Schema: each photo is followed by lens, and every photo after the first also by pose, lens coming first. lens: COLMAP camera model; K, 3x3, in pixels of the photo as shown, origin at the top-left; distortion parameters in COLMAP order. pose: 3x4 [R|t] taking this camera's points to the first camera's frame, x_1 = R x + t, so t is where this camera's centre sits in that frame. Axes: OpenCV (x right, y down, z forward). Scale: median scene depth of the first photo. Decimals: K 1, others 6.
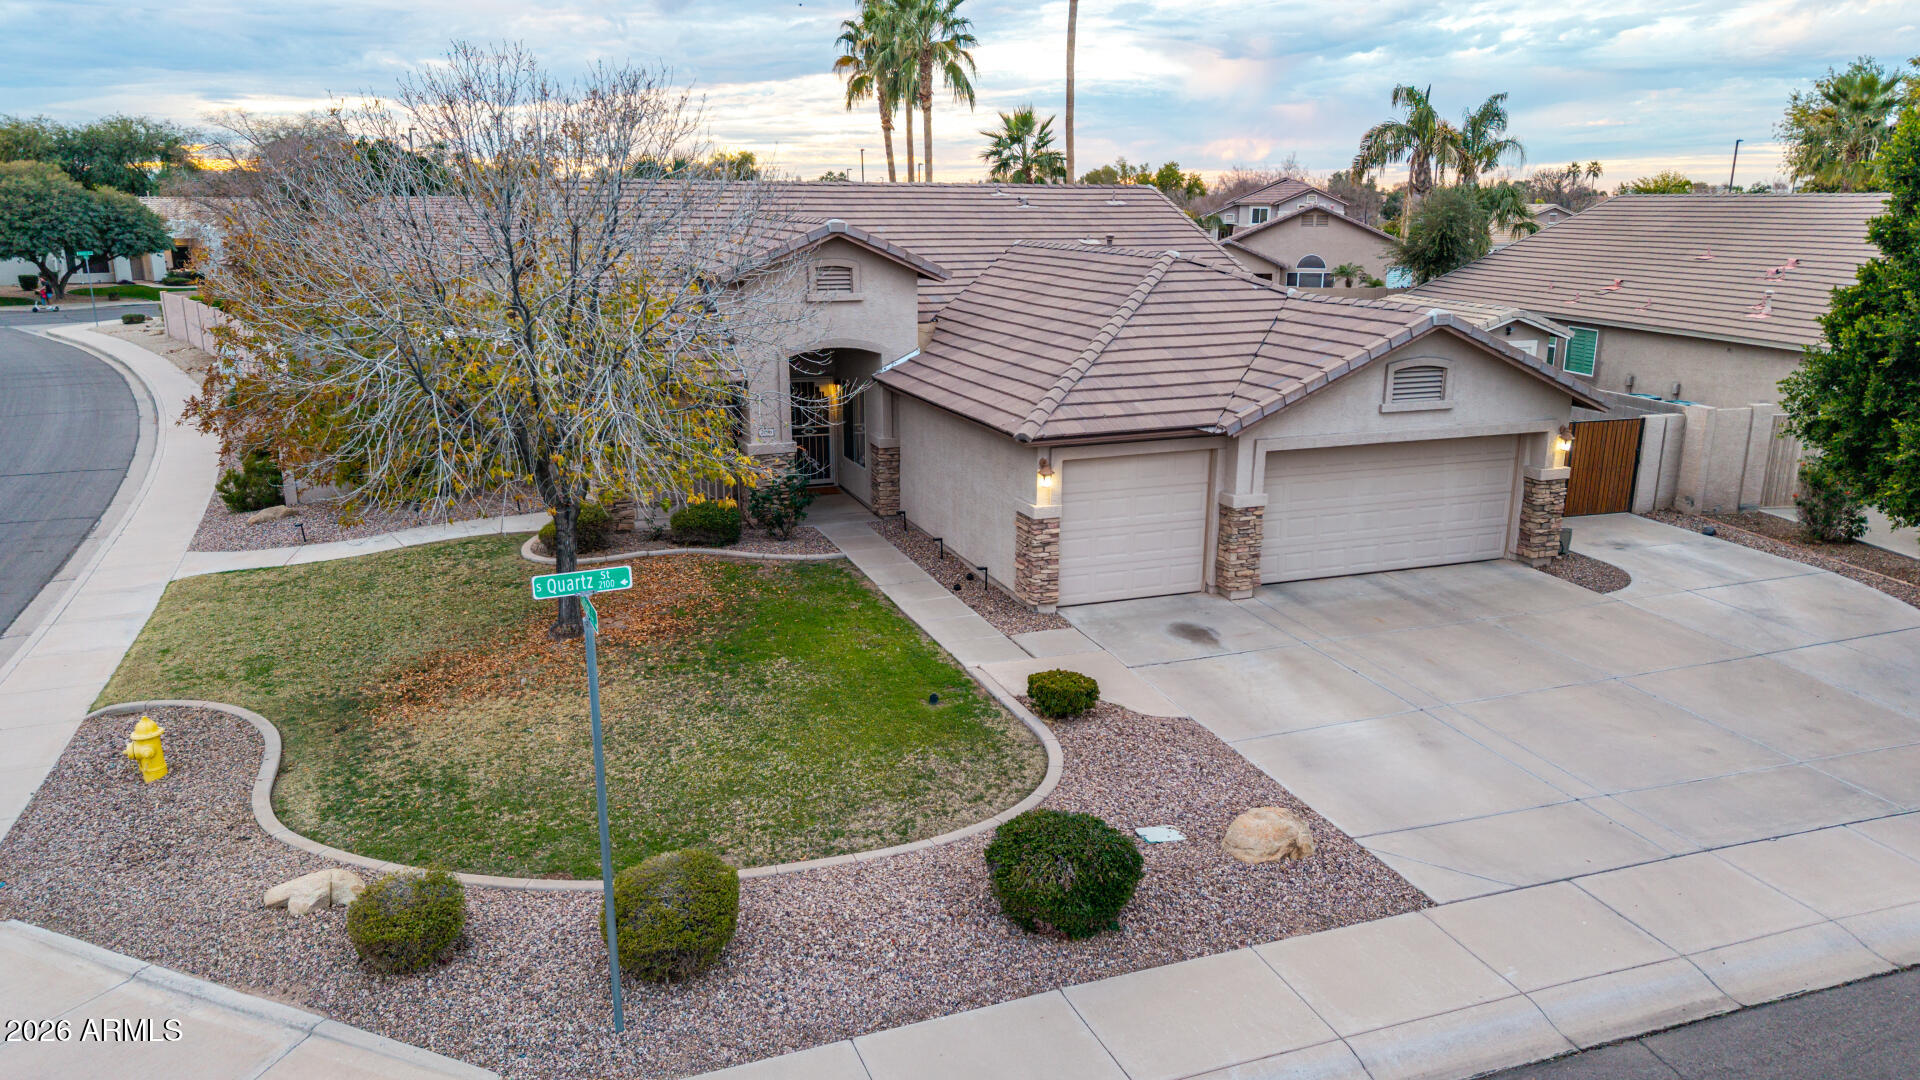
lens RADIAL K [[1343.4, 0, 963.7], [0, 1343.4, 549.3], [0, 0, 1]] dist [0.025315, -0.020090]
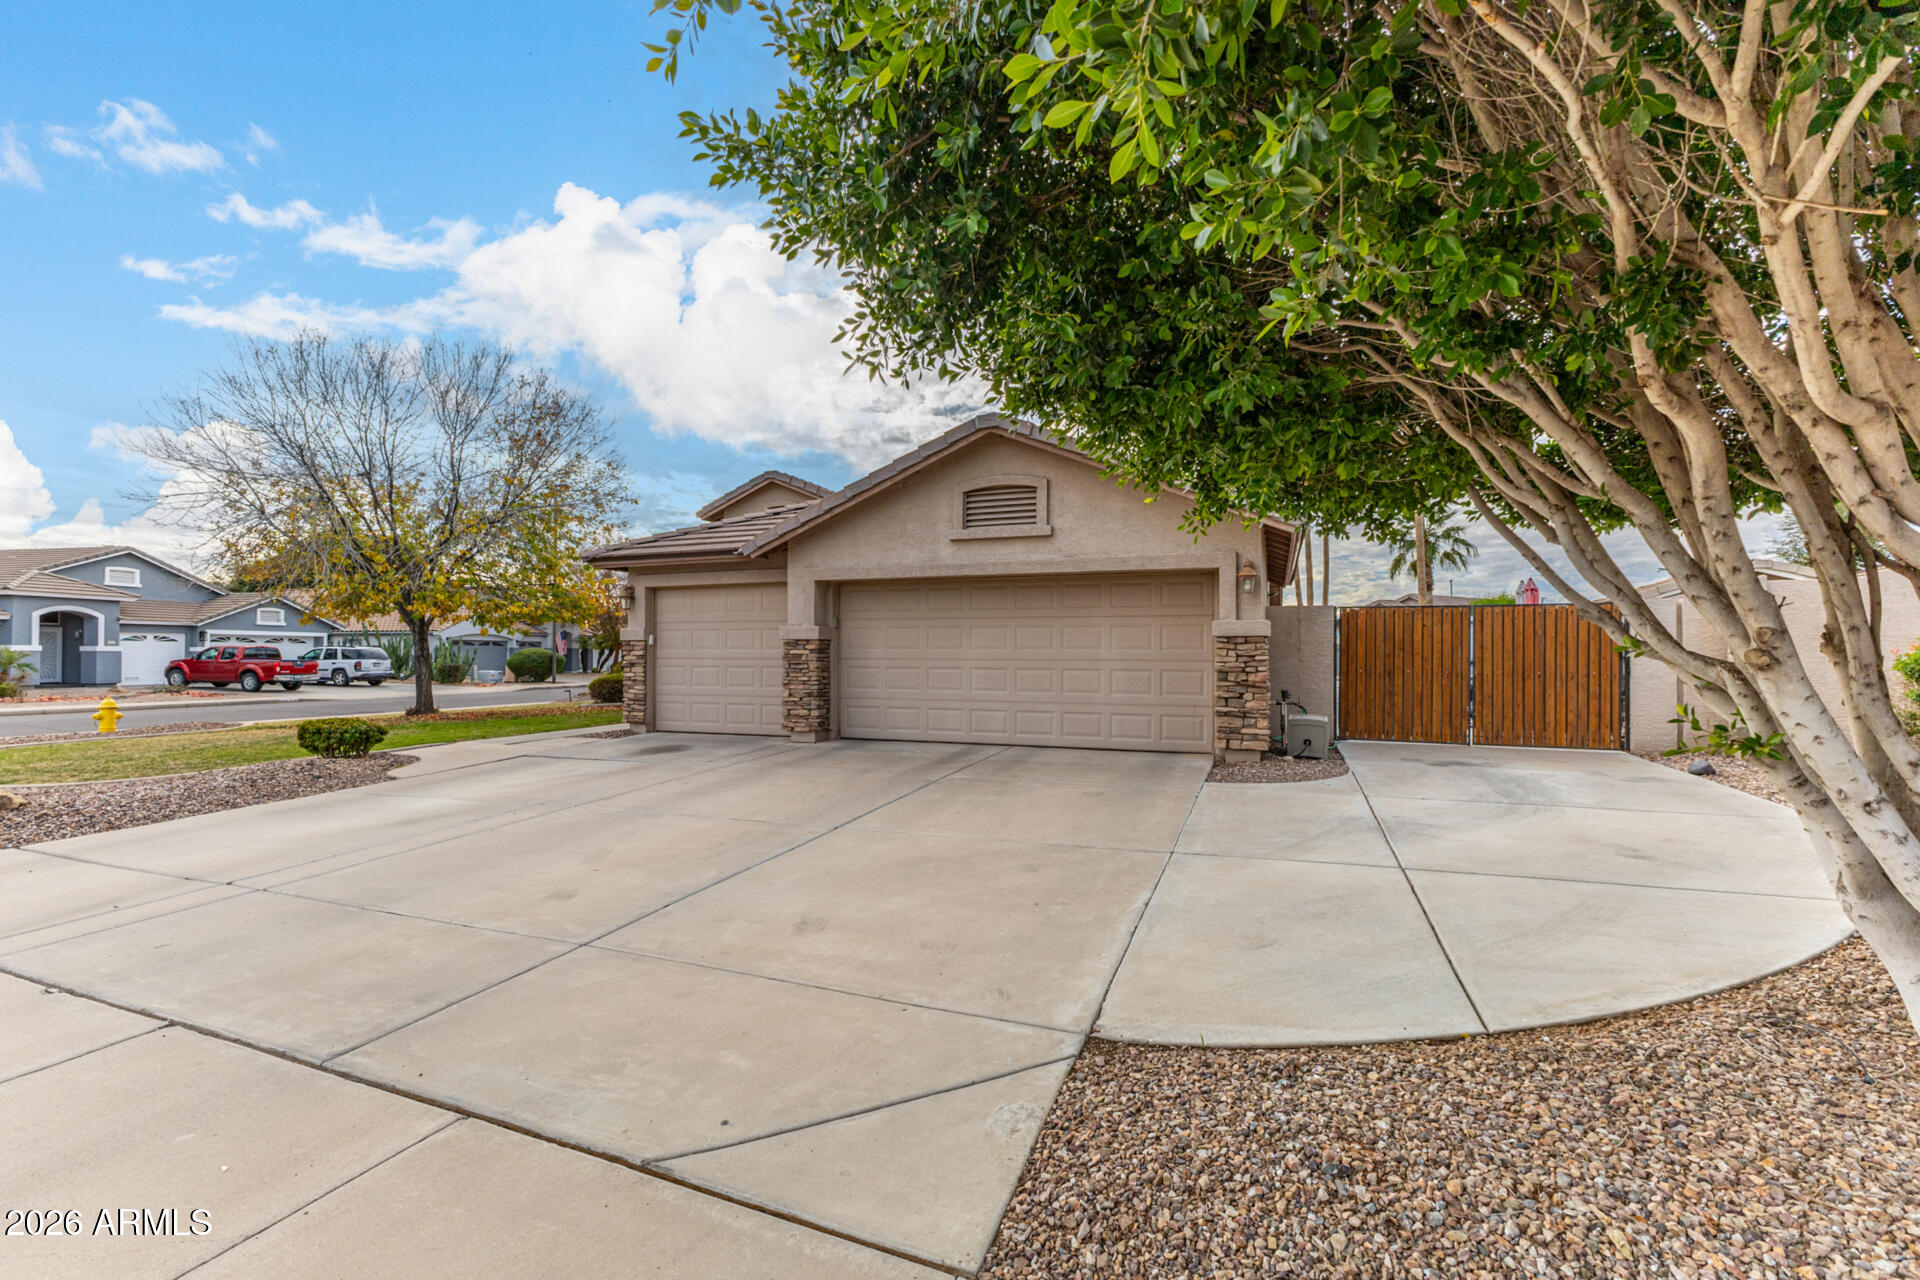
lens RADIAL K [[844.5, 0, 957.1], [0, 844.5, 659.0], [0, 0, 1]] dist [0.005670, -0.001968]
pose [[0.750772, -0.001564, -0.660560, 0.614946], [-0.164623, 0.968002, -0.189398, 0.067245], [0.639719, 0.250938, 0.726491, 0.581405]]
